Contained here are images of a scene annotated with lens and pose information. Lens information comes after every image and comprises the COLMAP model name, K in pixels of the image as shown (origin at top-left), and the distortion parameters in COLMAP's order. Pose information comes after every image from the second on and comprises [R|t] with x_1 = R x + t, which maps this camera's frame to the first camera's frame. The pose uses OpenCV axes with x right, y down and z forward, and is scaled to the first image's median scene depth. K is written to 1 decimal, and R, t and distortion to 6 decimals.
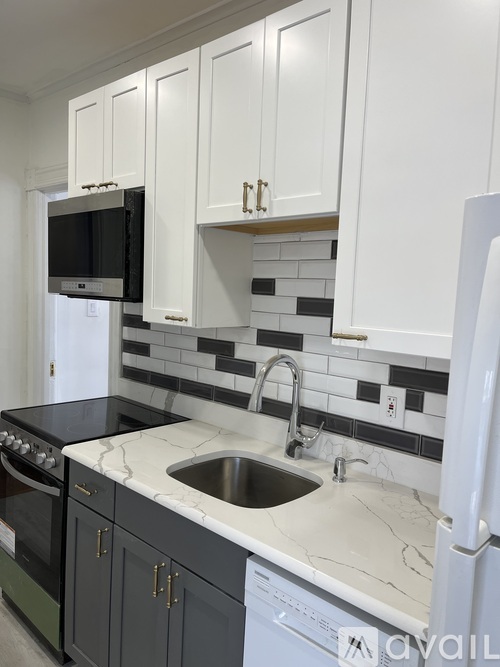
lens RADIAL K [[502.8, 0, 250.0], [0, 502.8, 333.5], [0, 0, 1]] dist [0.061604, -0.077827]
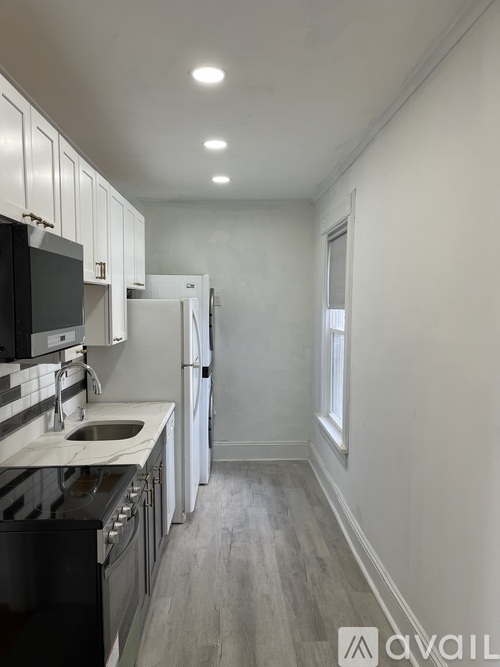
lens RADIAL K [[502.8, 0, 250.0], [0, 502.8, 333.5], [0, 0, 1]] dist [0.061604, -0.077827]
pose [[-0.708951, -0.086764, 0.699900, -1.294982], [0.029162, 0.987948, 0.152012, -0.247656], [-0.704654, 0.128179, -0.697877, 1.522921]]
